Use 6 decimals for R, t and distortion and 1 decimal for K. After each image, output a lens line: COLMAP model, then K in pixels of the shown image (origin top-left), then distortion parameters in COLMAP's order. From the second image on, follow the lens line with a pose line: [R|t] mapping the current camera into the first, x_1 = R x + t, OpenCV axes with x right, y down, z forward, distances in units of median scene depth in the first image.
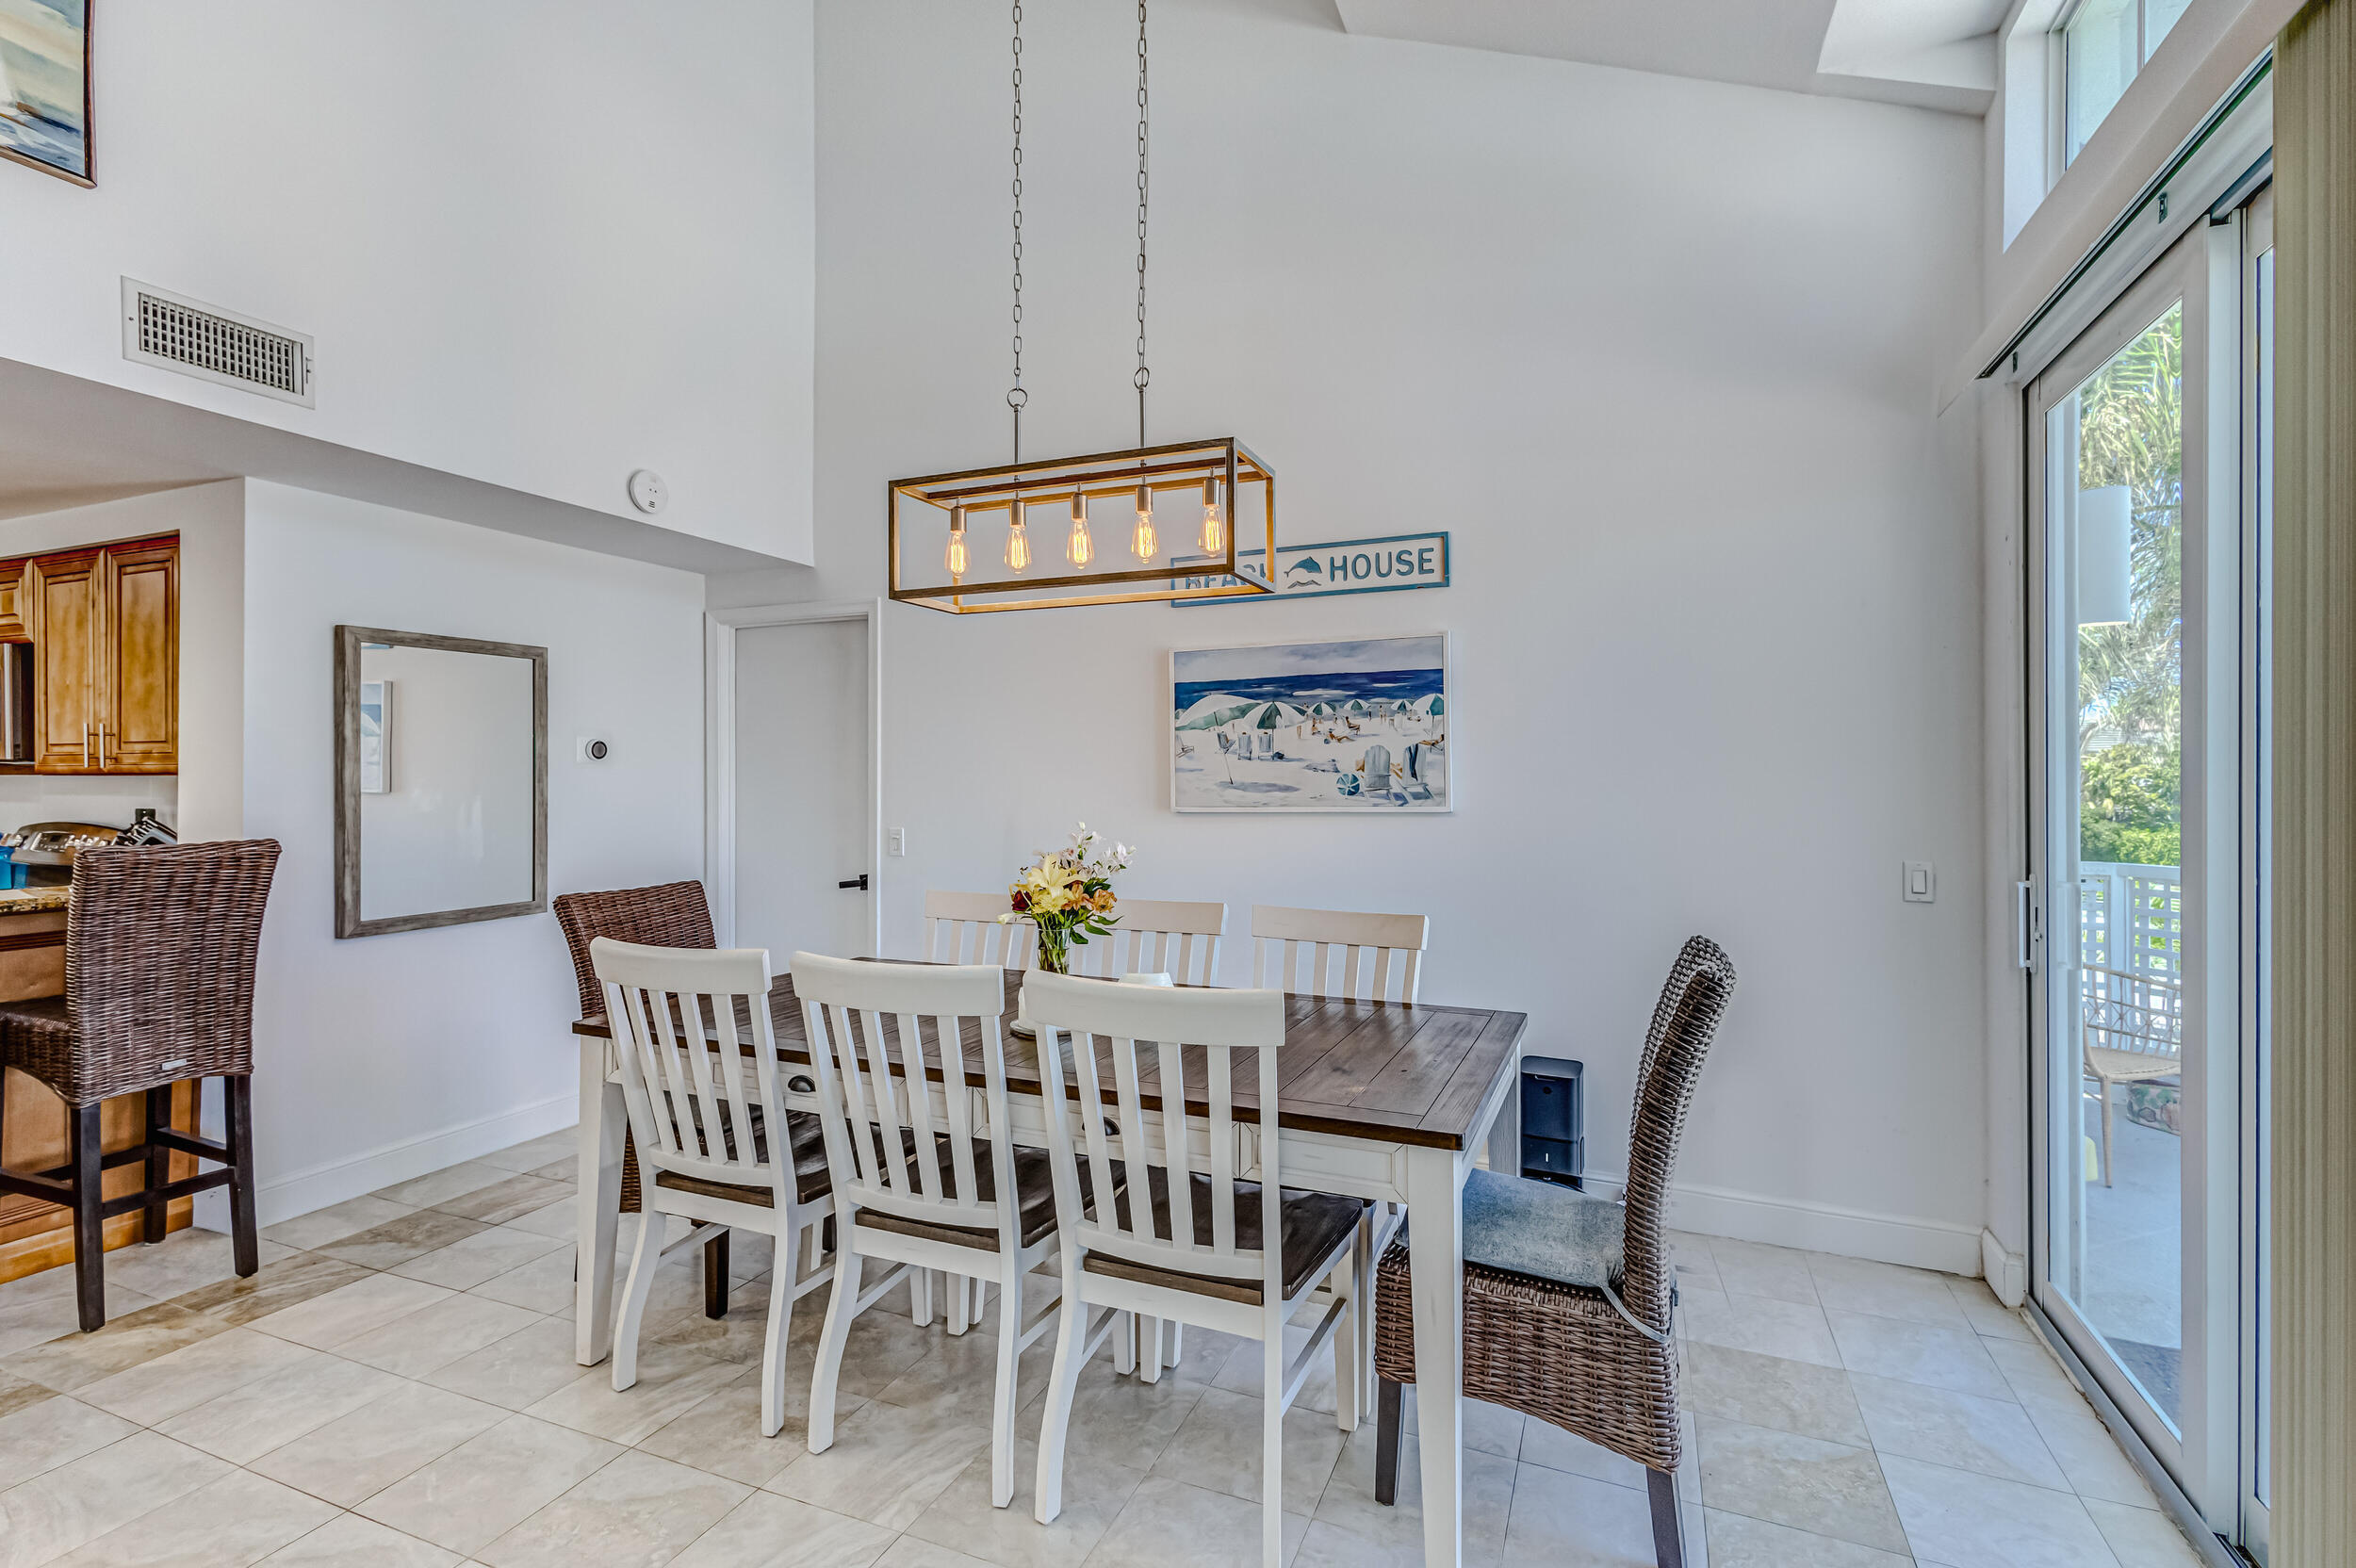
lens RADIAL K [[1092.6, 0, 1180.8], [0, 1092.6, 773.8], [0, 0, 1]] dist [0.013427, -0.003083]
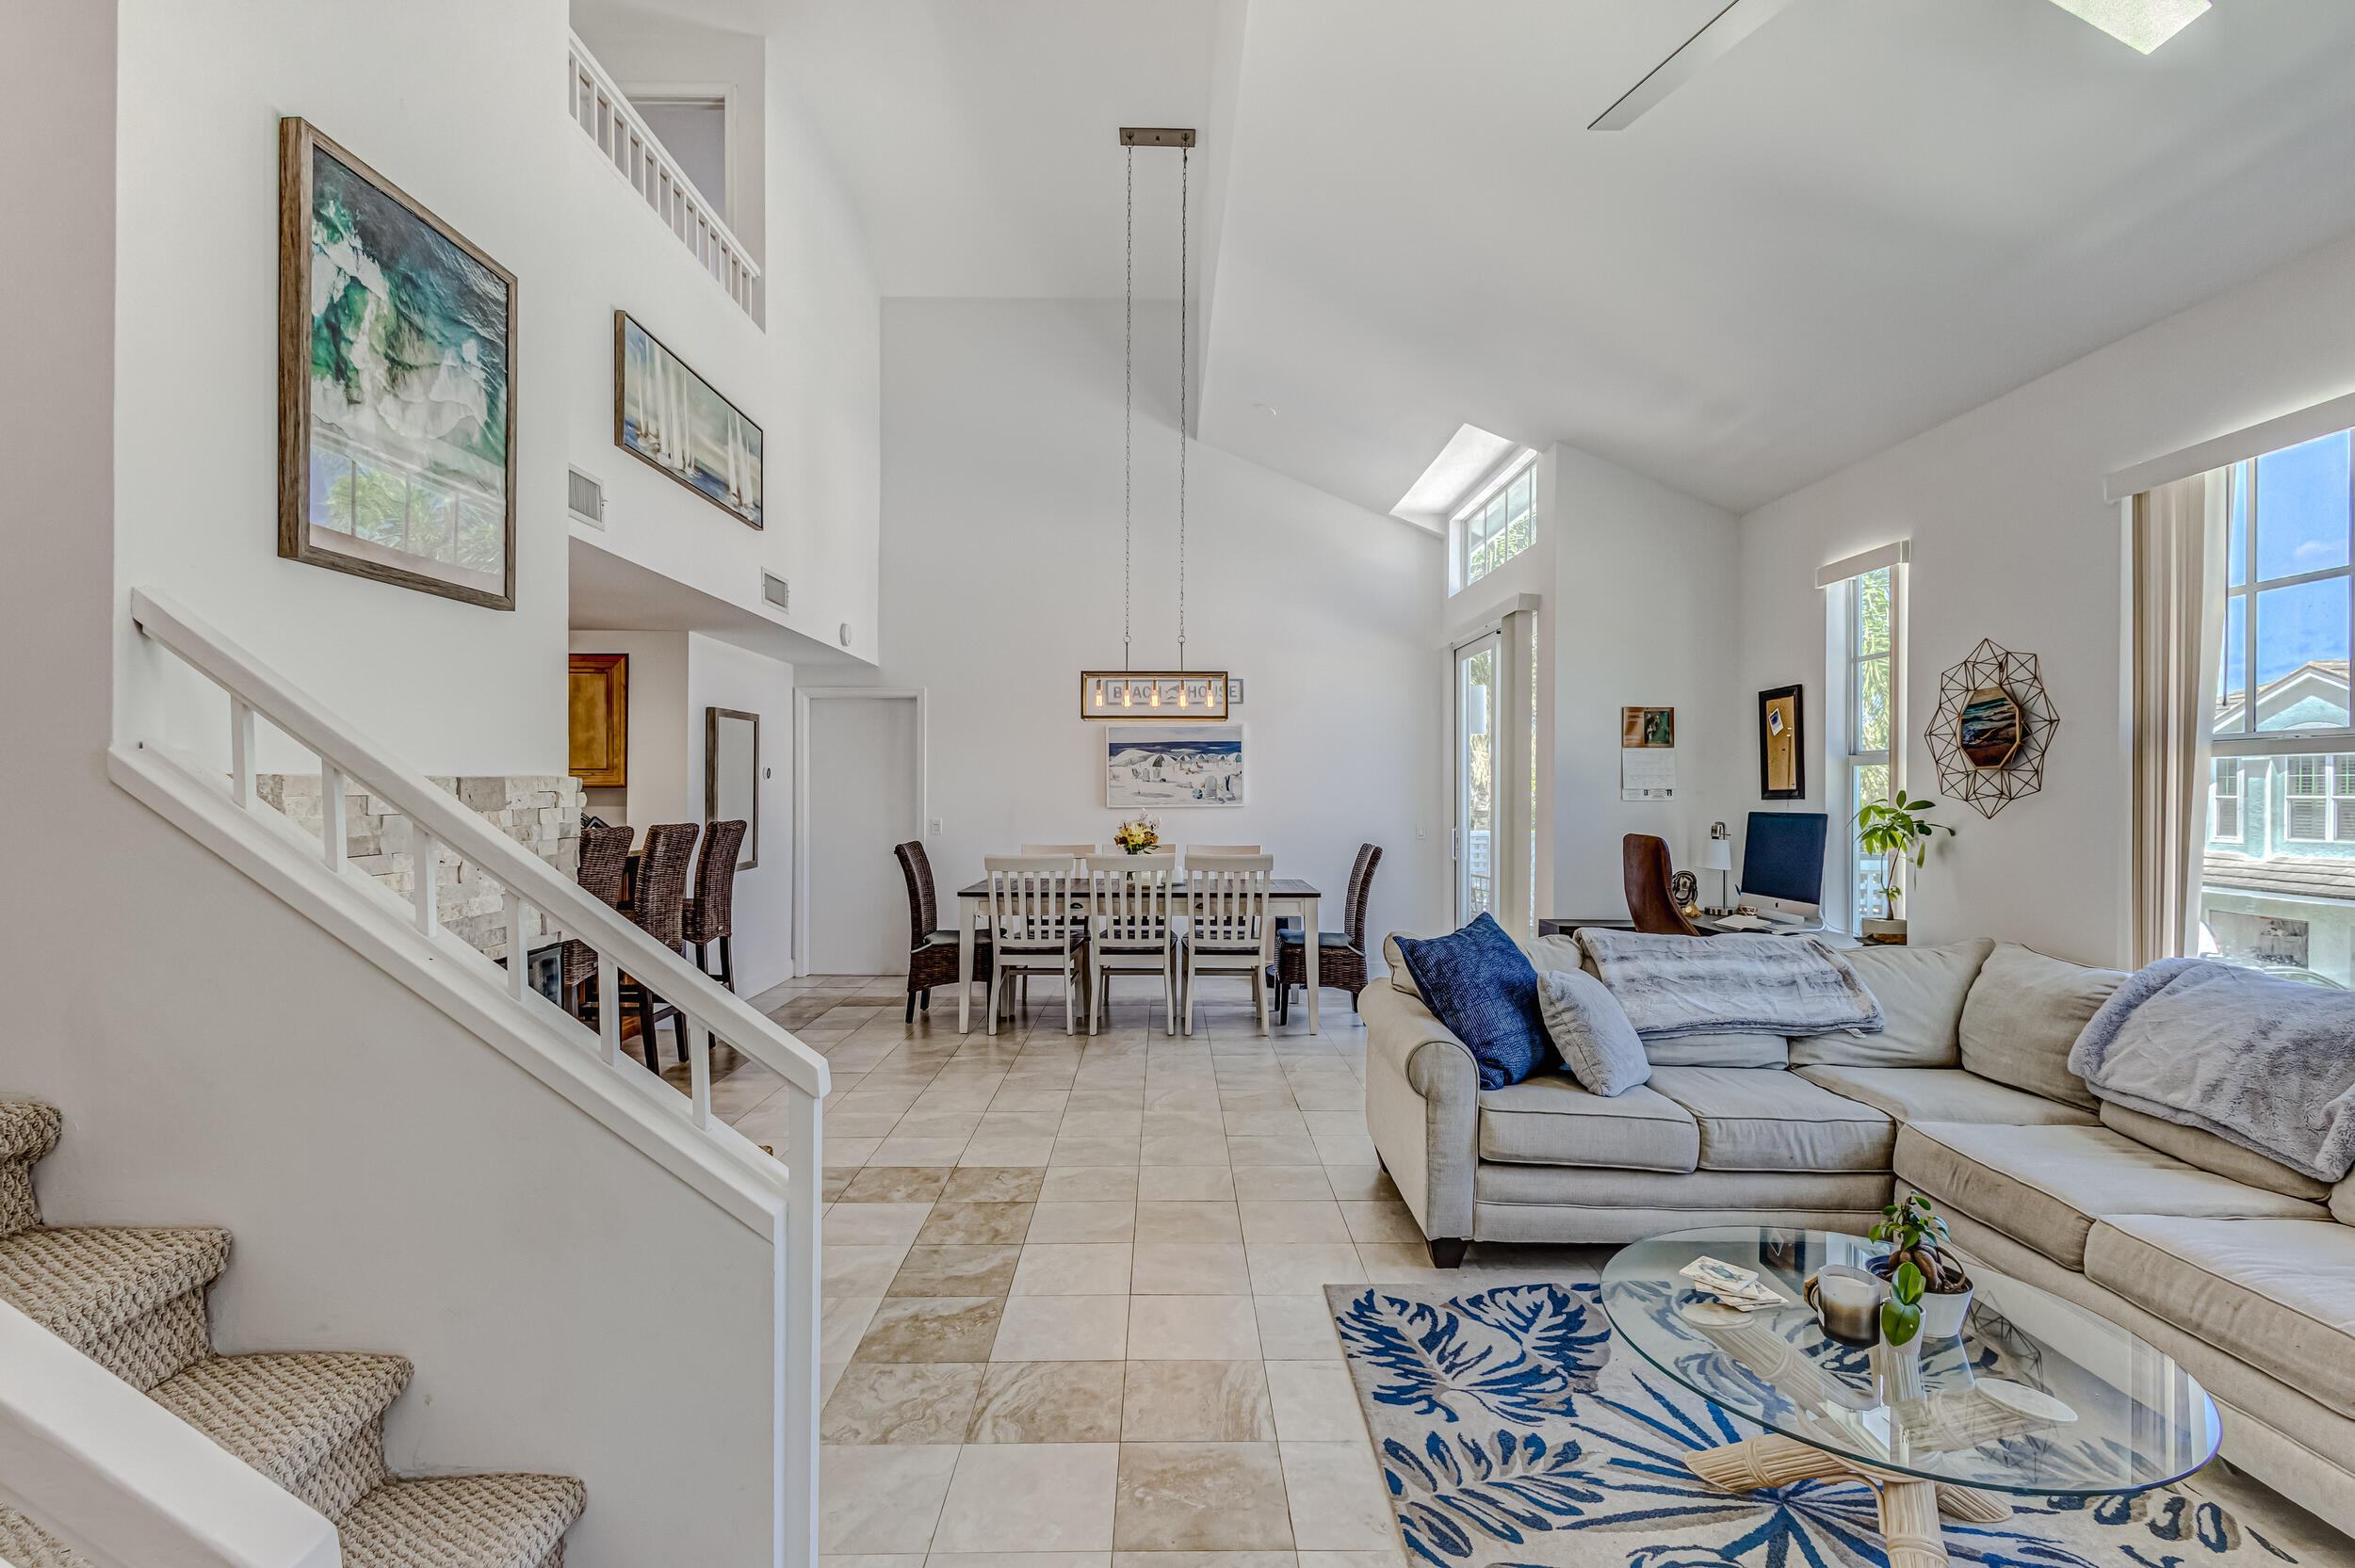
lens RADIAL K [[1092.1, 0, 1179.3], [0, 1092.1, 793.4], [0, 0, 1]] dist [0.013427, -0.003083]
pose [[0.918378, 0.001533, 0.395700, -0.738991], [-0.004474, 0.999969, 0.006511, -0.004791], [-0.395678, -0.007750, 0.918357, -0.969040]]
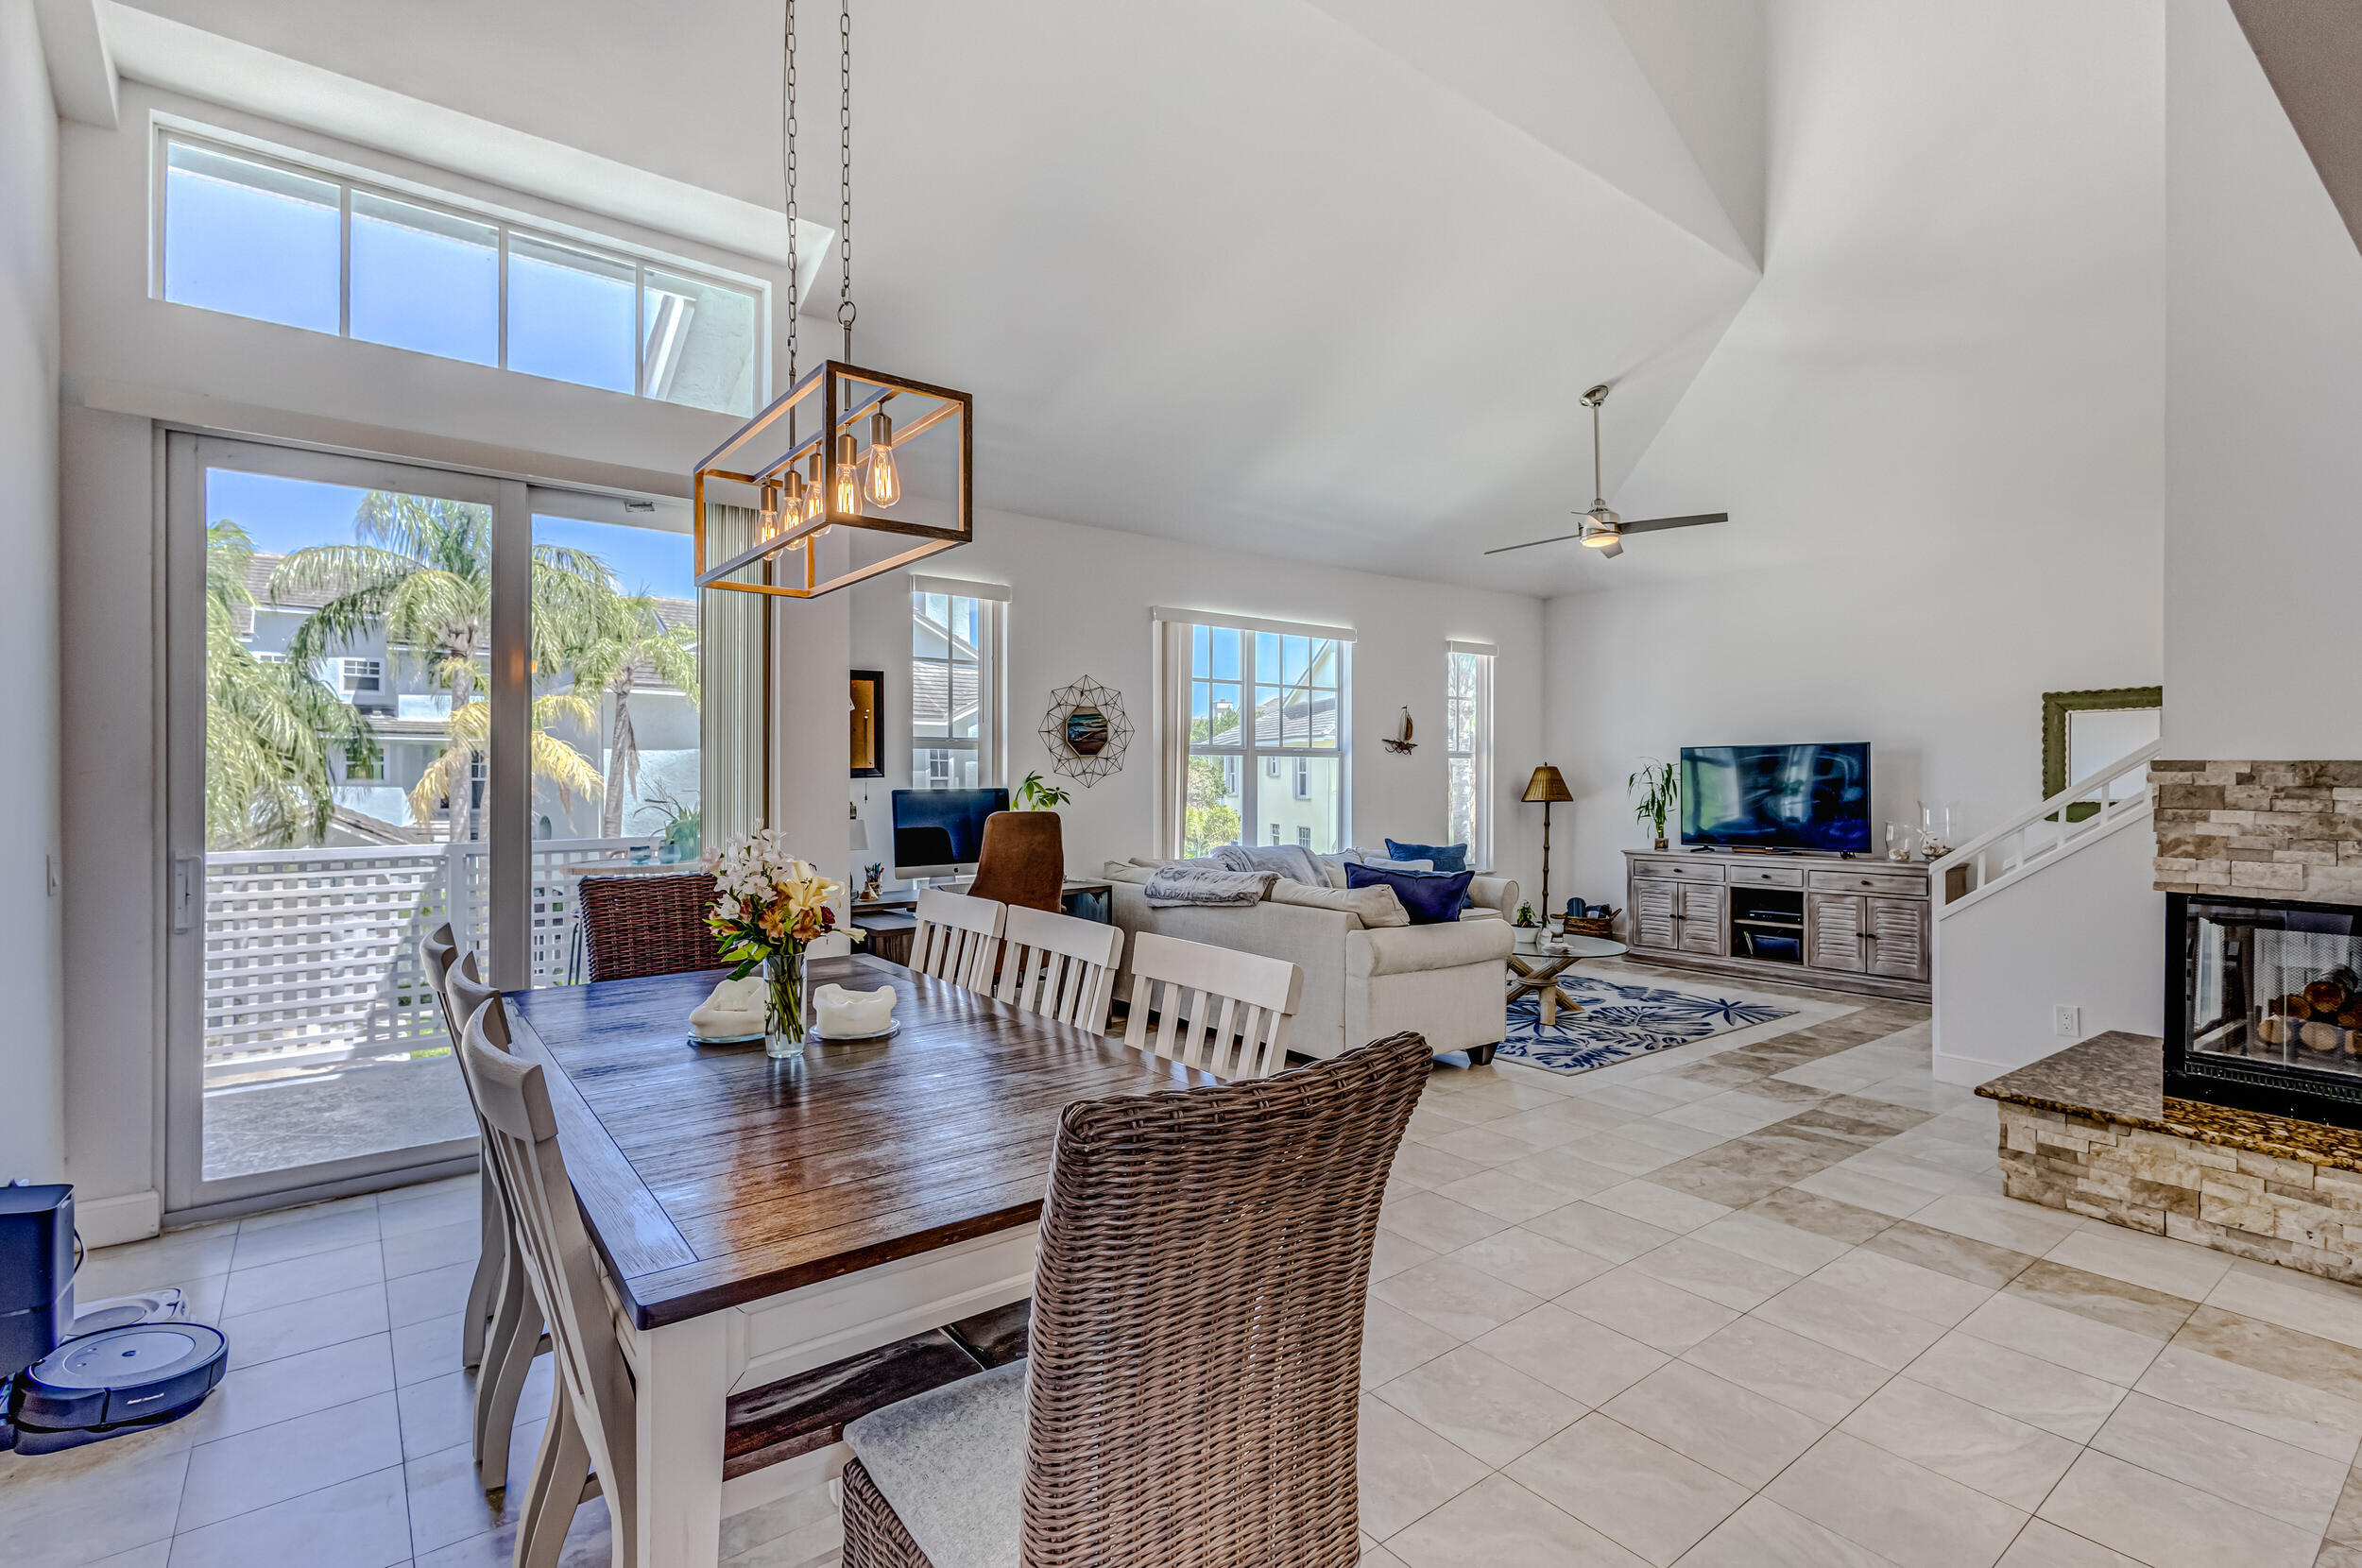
lens RADIAL K [[1095.4, 0, 1184.8], [0, 1095.4, 778.9], [0, 0, 1]] dist [0.013427, -0.003083]
pose [[-0.870008, -0.001970, 0.493033, -0.563838], [-0.001921, 0.999998, 0.000606, 0.009077], [-0.493033, -0.000420, -0.870010, 1.144936]]
